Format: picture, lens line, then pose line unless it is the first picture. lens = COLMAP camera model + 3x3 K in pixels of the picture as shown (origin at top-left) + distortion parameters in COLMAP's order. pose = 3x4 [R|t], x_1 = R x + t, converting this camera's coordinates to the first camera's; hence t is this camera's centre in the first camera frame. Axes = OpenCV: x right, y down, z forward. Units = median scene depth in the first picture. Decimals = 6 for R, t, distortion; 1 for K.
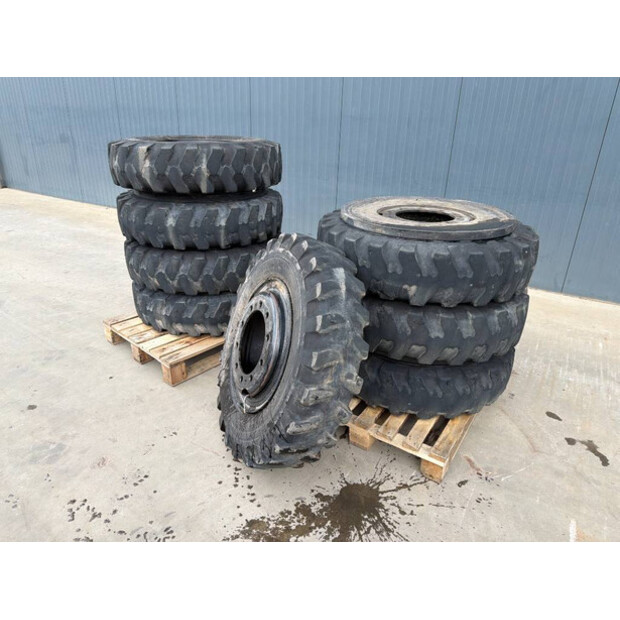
lens RADIAL K [[436.9, 0, 310.0], [0, 436.9, 310.0], [0, 0, 1]] dist [0.069280, -0.110616]
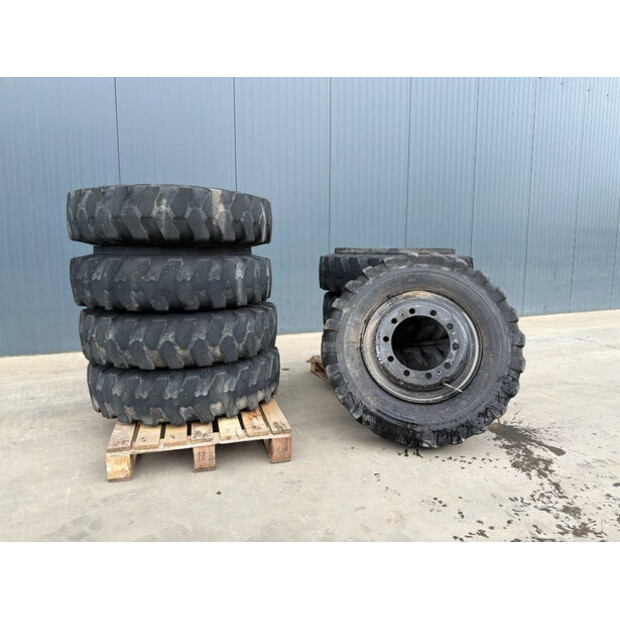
lens RADIAL K [[436.9, 0, 310.0], [0, 436.9, 310.0], [0, 0, 1]] dist [0.069280, -0.110616]
pose [[0.533969, -0.124147, 0.836340, -0.975571], [0.342139, 0.936284, -0.079459, -0.014271], [-0.773187, 0.328573, 0.542422, 0.437770]]
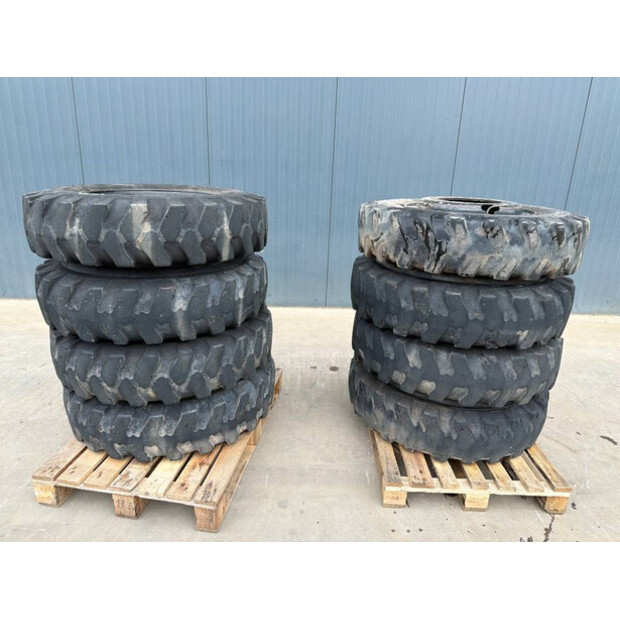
lens RADIAL K [[436.9, 0, 310.0], [0, 436.9, 310.0], [0, 0, 1]] dist [0.069280, -0.110616]
pose [[0.835150, -0.163478, 0.525167, -0.512491], [0.204744, 0.978591, -0.020972, -0.133030], [-0.510495, 0.125040, 0.850741, 0.285191]]
